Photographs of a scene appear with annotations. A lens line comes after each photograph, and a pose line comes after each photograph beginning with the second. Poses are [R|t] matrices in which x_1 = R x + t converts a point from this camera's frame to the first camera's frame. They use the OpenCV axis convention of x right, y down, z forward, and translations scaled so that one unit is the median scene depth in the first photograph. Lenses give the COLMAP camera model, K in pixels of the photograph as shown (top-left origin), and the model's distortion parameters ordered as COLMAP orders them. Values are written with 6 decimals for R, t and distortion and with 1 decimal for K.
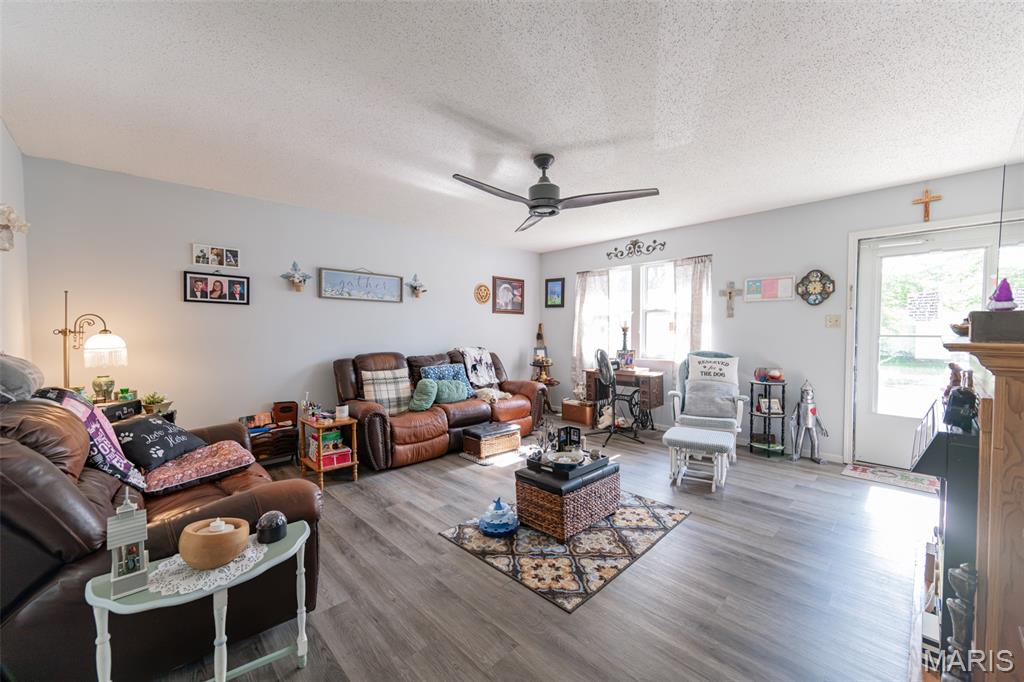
lens RADIAL K [[404.8, 0, 490.7], [0, 404.8, 341.9], [0, 0, 1]] dist [0.001676, -0.000963]
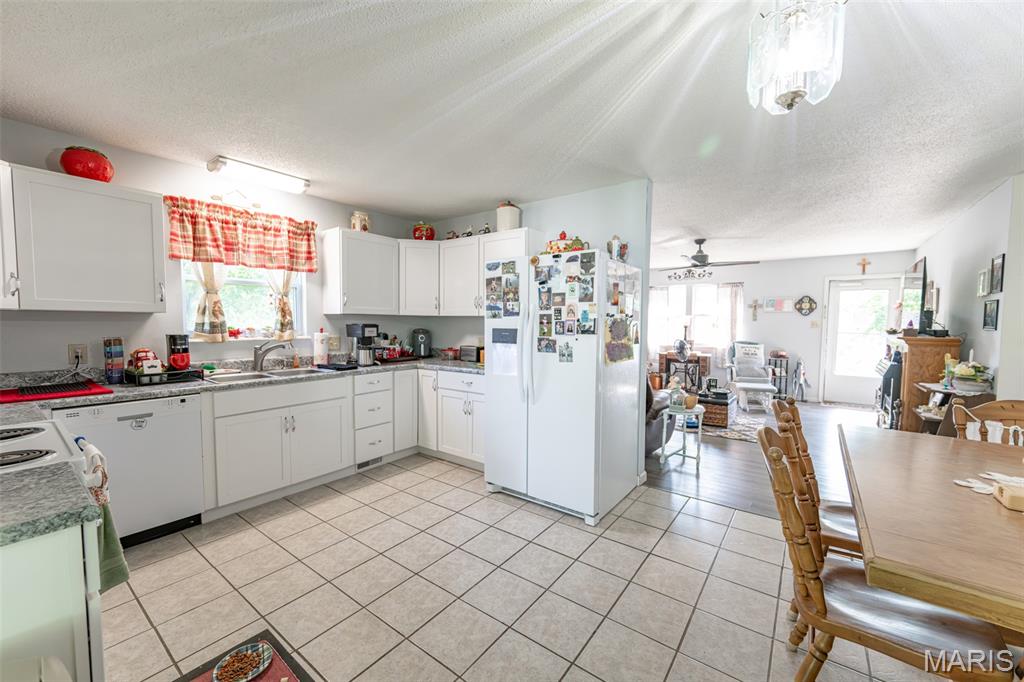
lens RADIAL K [[404.8, 0, 490.6], [0, 404.8, 340.3], [0, 0, 1]] dist [0.001676, -0.000963]
pose [[0.989375, 0.005740, 0.145272, -0.835077], [-0.008639, 0.999776, 0.019333, -0.002960], [-0.145129, -0.020383, 0.989203, -0.573161]]
